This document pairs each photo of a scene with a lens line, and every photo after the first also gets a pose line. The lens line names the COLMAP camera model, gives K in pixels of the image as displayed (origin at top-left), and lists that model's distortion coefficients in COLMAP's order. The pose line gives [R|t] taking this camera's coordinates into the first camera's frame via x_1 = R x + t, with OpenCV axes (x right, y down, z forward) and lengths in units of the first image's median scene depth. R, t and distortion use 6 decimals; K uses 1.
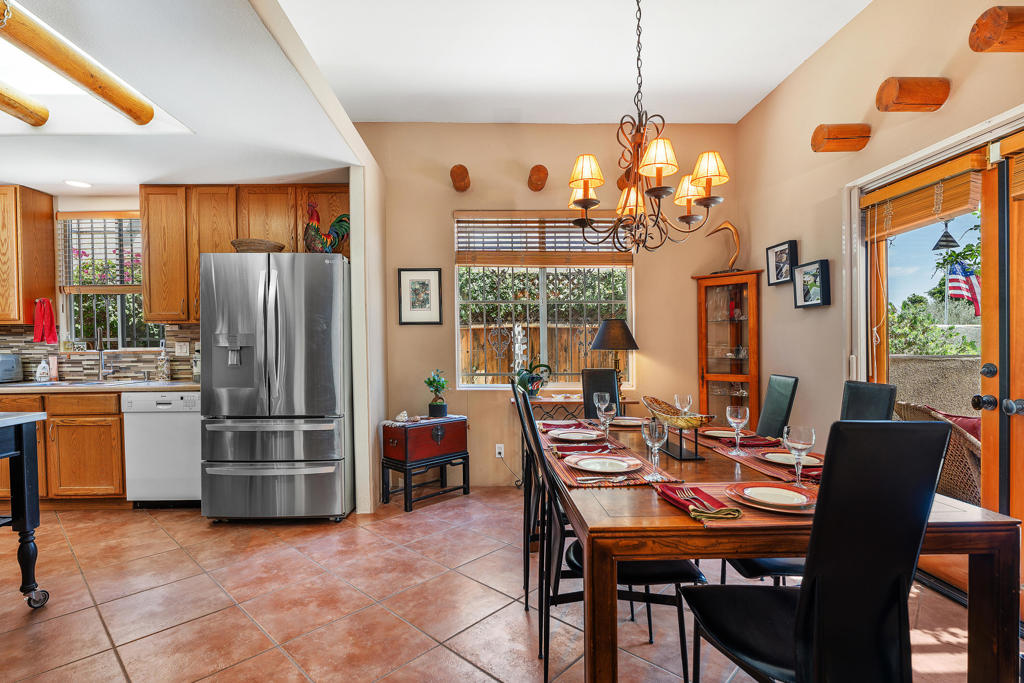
lens RADIAL K [[512.5, 0, 508.2], [0, 512.5, 365.5], [0, 0, 1]] dist [-0.001622, 0.000680]
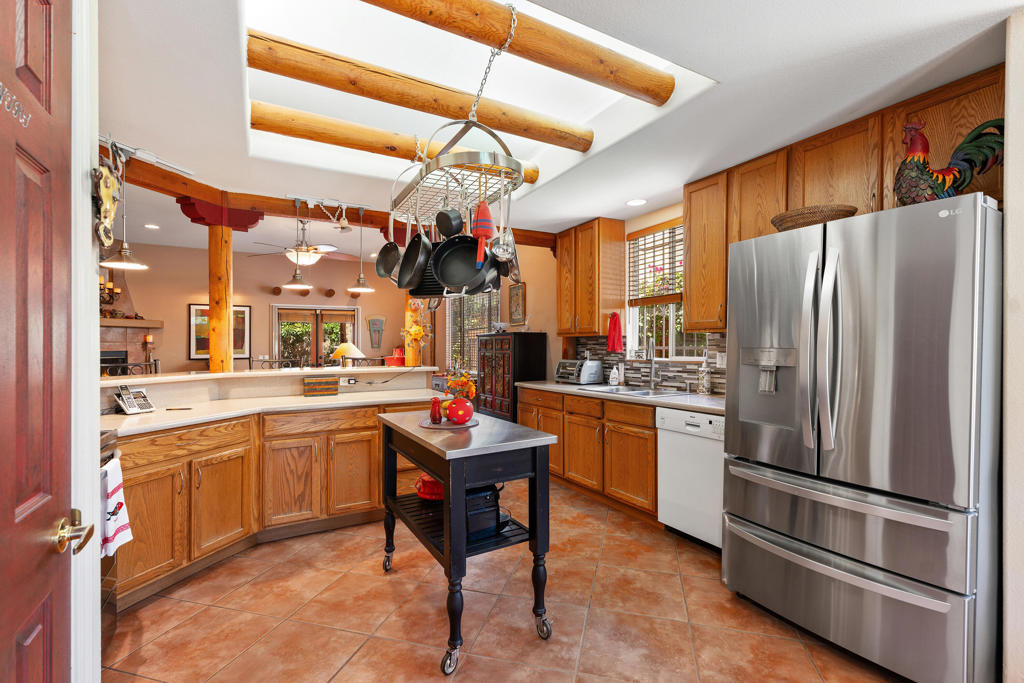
lens RADIAL K [[449.3, 0, 507.0], [0, 449.3, 346.3], [0, 0, 1]] dist [0.000973, 0.000487]
pose [[0.452506, 0.005871, -0.891742, -0.131377], [-0.032732, 0.999414, -0.010030, -0.040559], [0.891160, 0.033727, 0.452433, 0.358063]]
